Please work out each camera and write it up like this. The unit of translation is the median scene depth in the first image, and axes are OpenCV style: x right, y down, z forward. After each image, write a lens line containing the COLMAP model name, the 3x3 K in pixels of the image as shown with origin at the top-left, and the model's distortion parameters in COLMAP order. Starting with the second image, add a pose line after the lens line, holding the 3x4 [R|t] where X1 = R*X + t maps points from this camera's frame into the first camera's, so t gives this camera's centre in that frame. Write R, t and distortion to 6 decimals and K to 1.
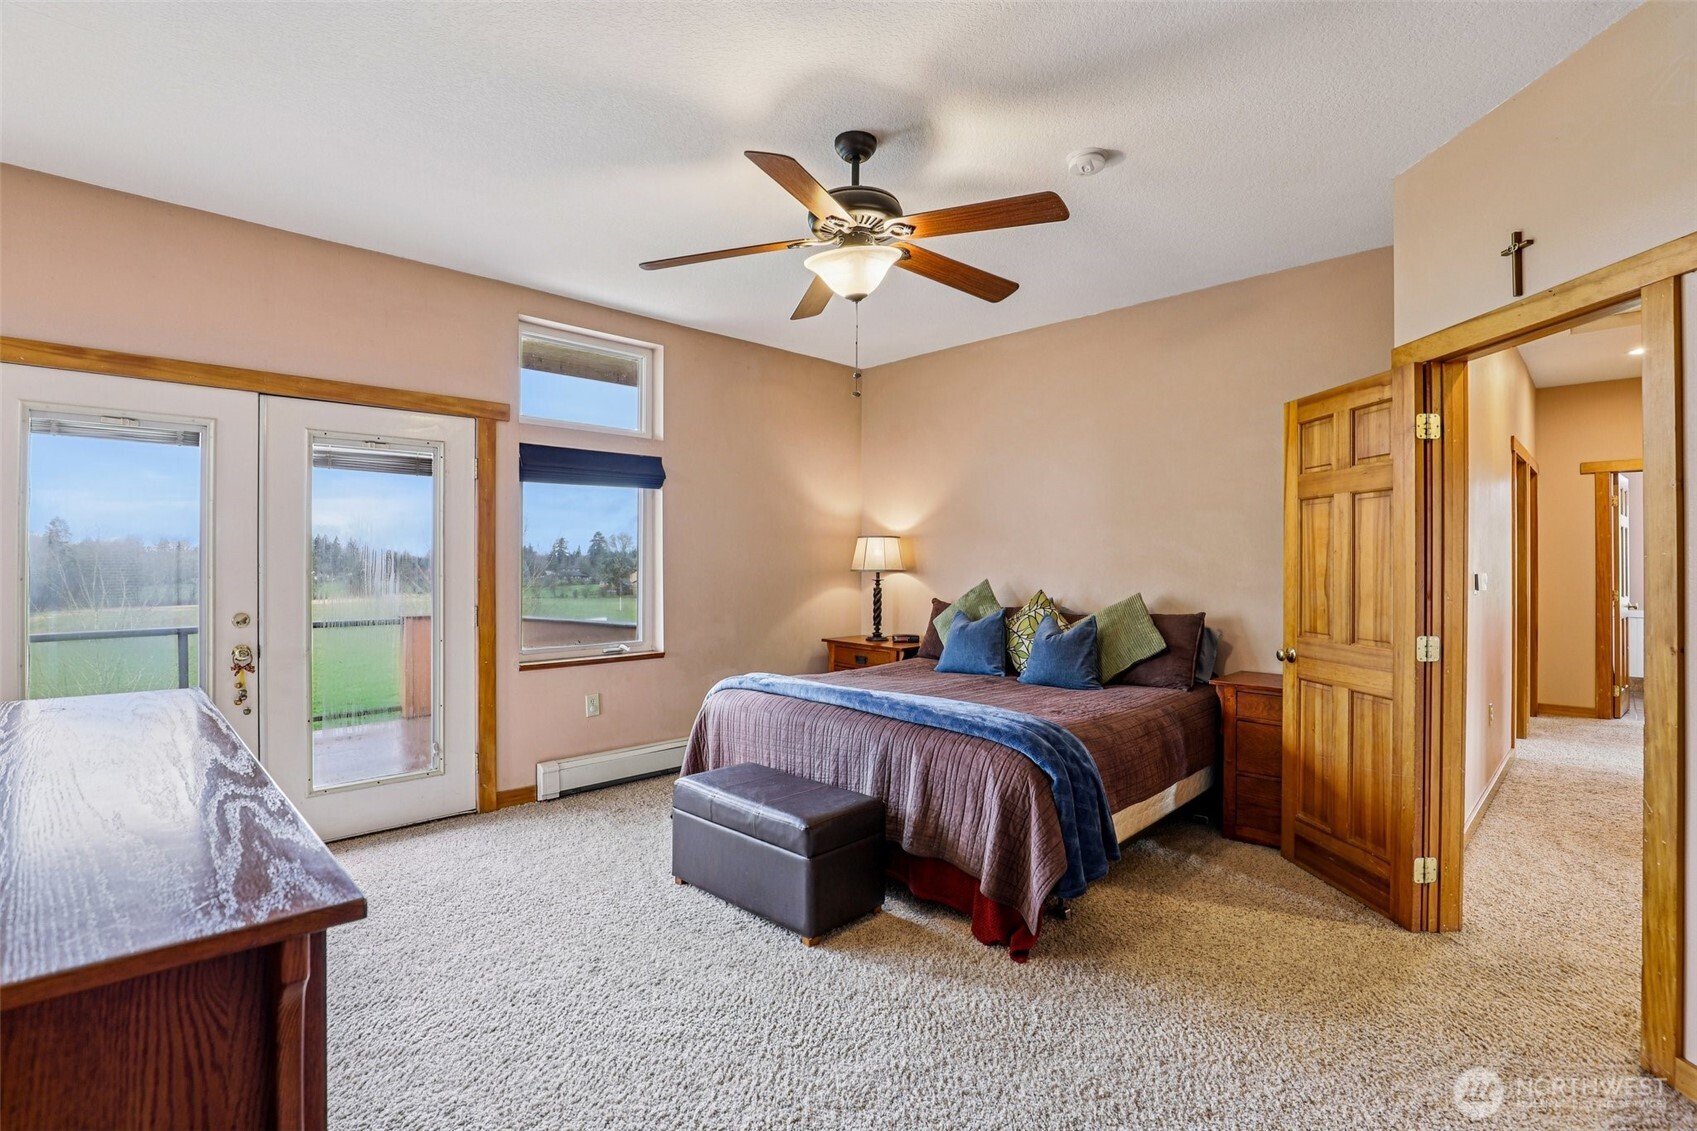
lens RADIAL K [[786.8, 0, 845.1], [0, 786.8, 558.7], [0, 0, 1]] dist [-0.037725, 0.007558]
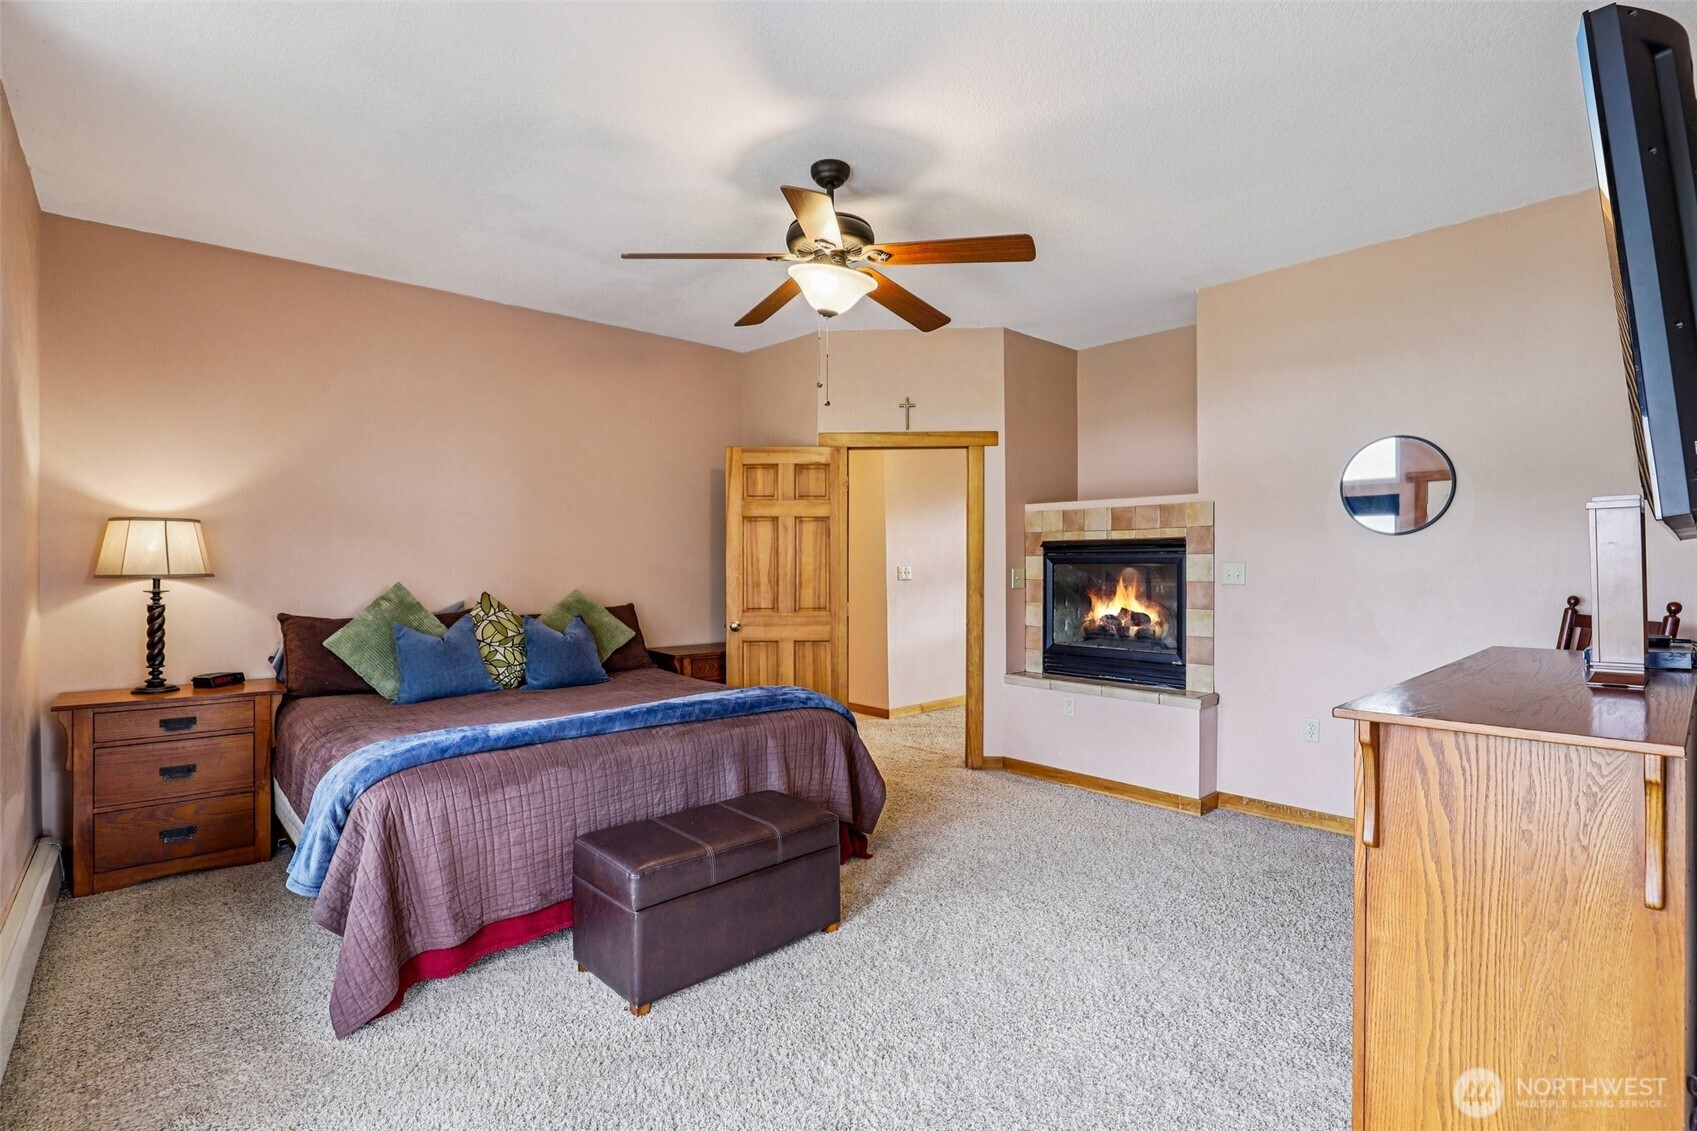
lens RADIAL K [[786.8, 0, 845.9], [0, 786.8, 560.9], [0, 0, 1]] dist [-0.037725, 0.007558]
pose [[0.059275, 0.004905, 0.998230, -0.518025], [0.000348, 0.999988, -0.004935, 0.007025], [-0.998242, 0.000639, 0.059273, 0.443033]]
